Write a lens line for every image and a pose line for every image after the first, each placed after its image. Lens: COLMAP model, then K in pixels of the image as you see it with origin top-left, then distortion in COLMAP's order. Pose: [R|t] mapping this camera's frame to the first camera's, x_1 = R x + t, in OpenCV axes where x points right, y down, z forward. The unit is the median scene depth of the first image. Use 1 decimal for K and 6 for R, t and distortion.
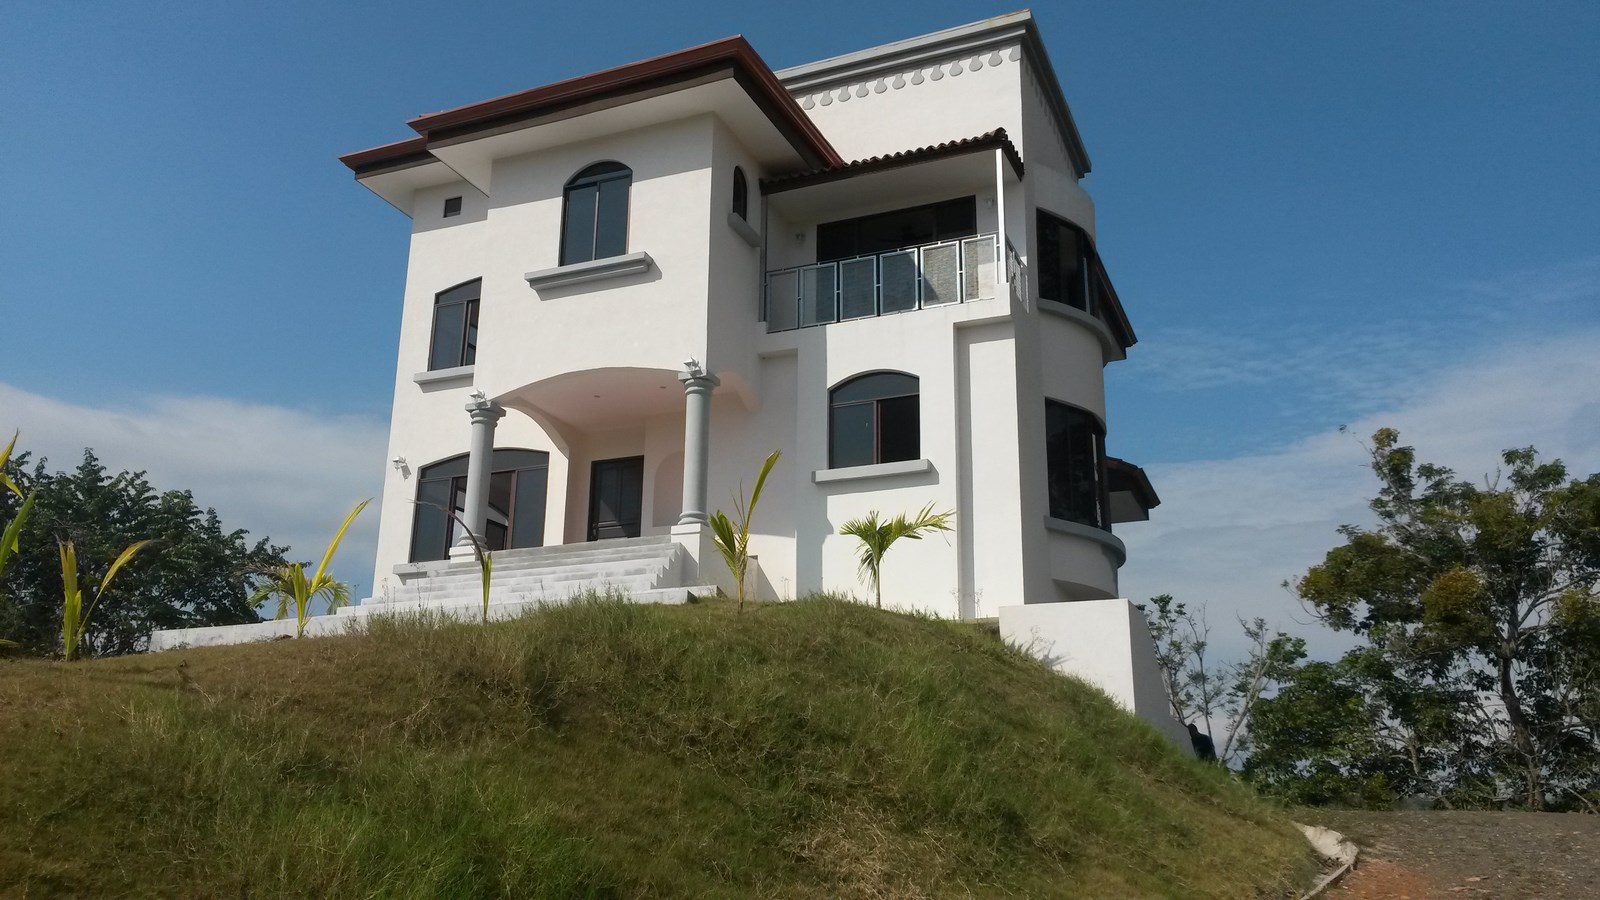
lens RADIAL K [[1270.8, 0, 808.5], [0, 1270.8, 465.4], [0, 0, 1]] dist [0.083274, -0.126284]
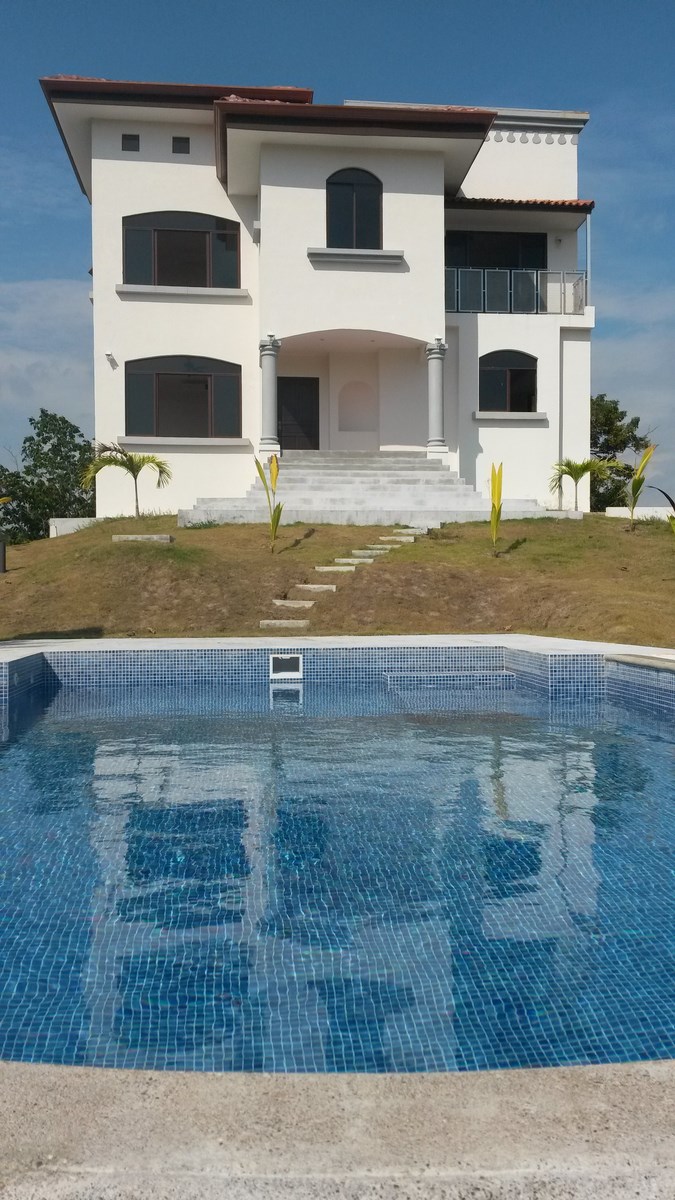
lens RADIAL K [[953.1, 0, 335.8], [0, 953.1, 592.1], [0, 0, 1]] dist [0.083274, -0.126284]
pose [[0.876138, -0.015596, 0.481808, -0.715130], [-0.127388, 0.956457, 0.262608, -0.071011], [-0.464924, -0.291457, 0.836002, -0.005779]]
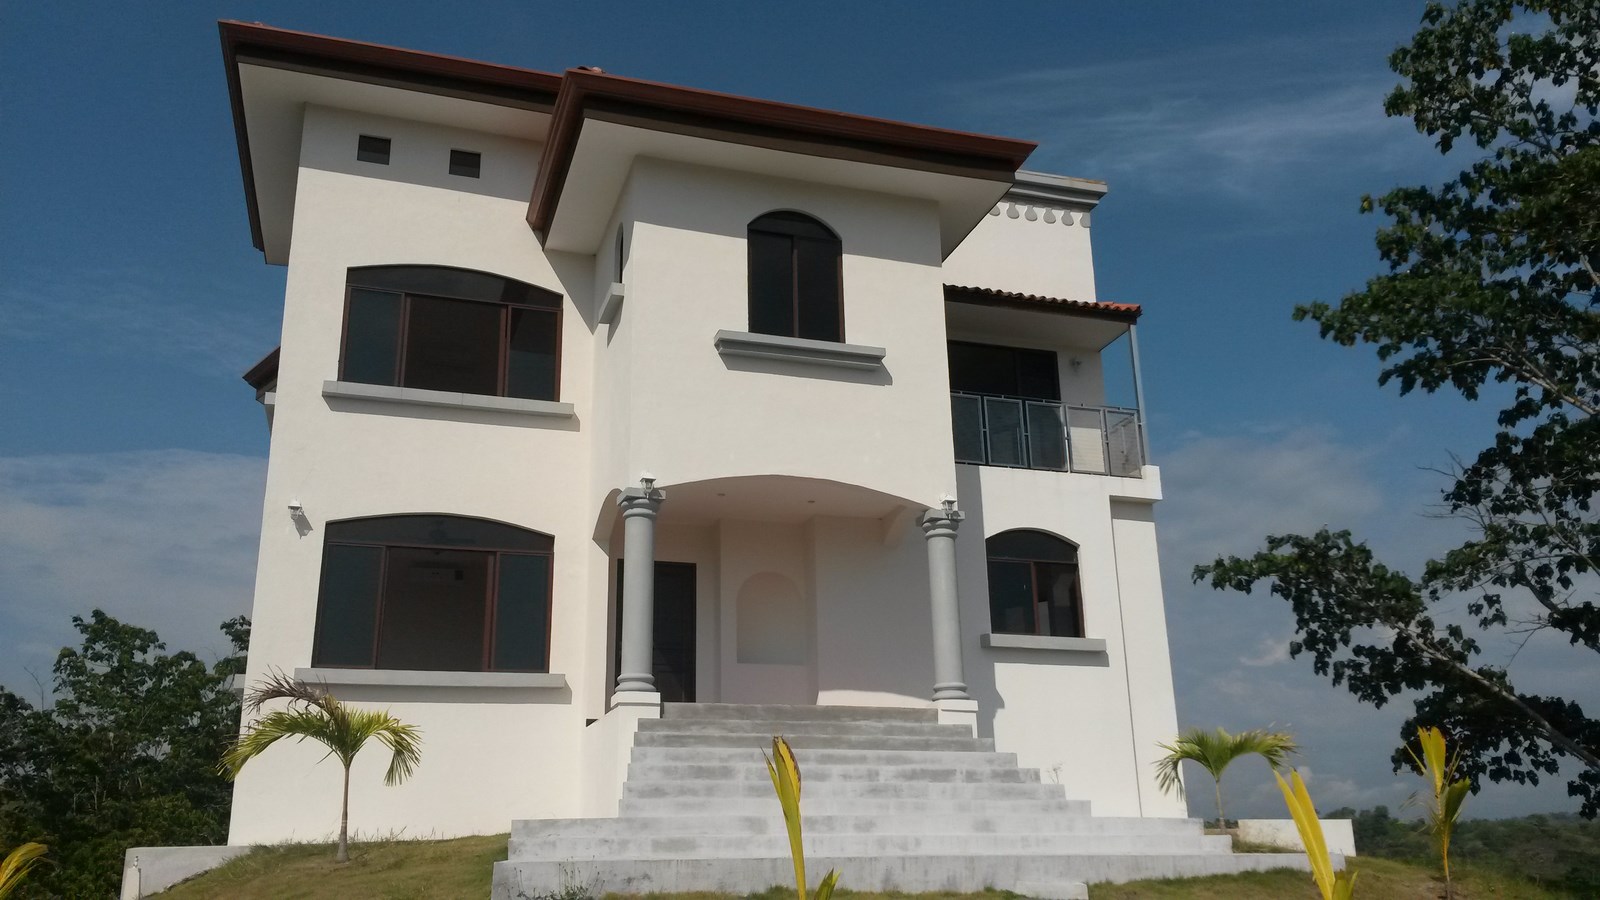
lens RADIAL K [[1270.8, 0, 768.0], [0, 1270.8, 472.8], [0, 0, 1]] dist [0.083274, -0.126284]
pose [[0.764765, 0.169113, 0.621720, -0.661916], [-0.167192, 0.983974, -0.061990, -0.025116], [-0.622239, -0.056539, 0.780783, 0.389031]]
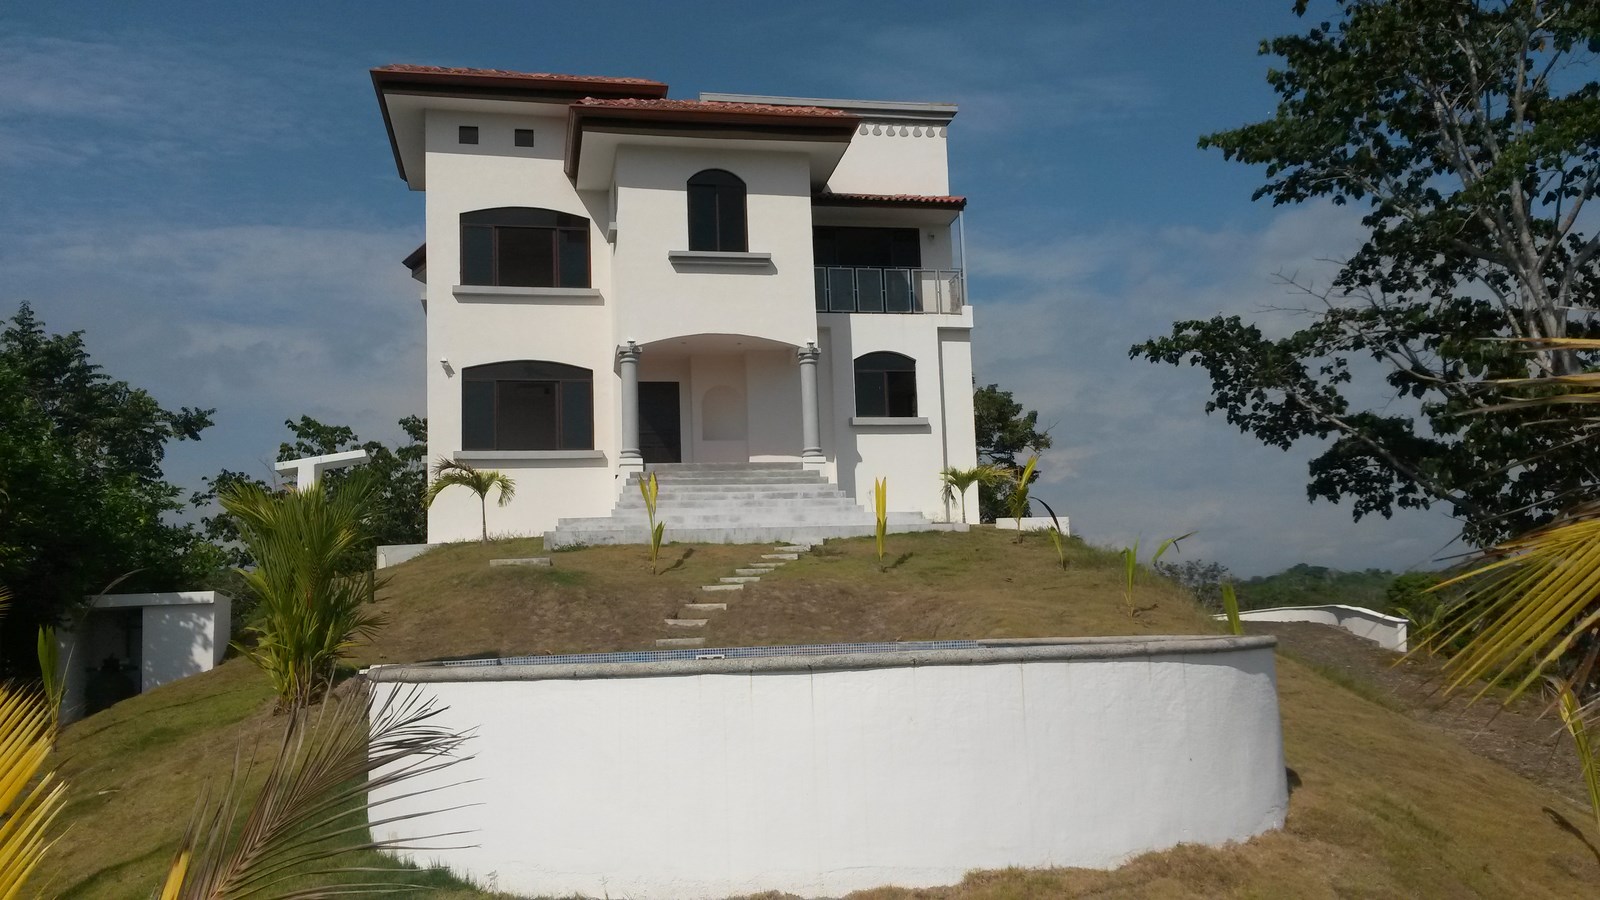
lens RADIAL K [[1270.8, 0, 781.5], [0, 1270.8, 470.0], [0, 0, 1]] dist [0.083274, -0.126284]
pose [[0.827889, 0.030052, 0.560086, -0.863084], [-0.120727, 0.984706, 0.125618, -0.108445], [-0.547744, -0.171615, 0.818855, -0.179810]]
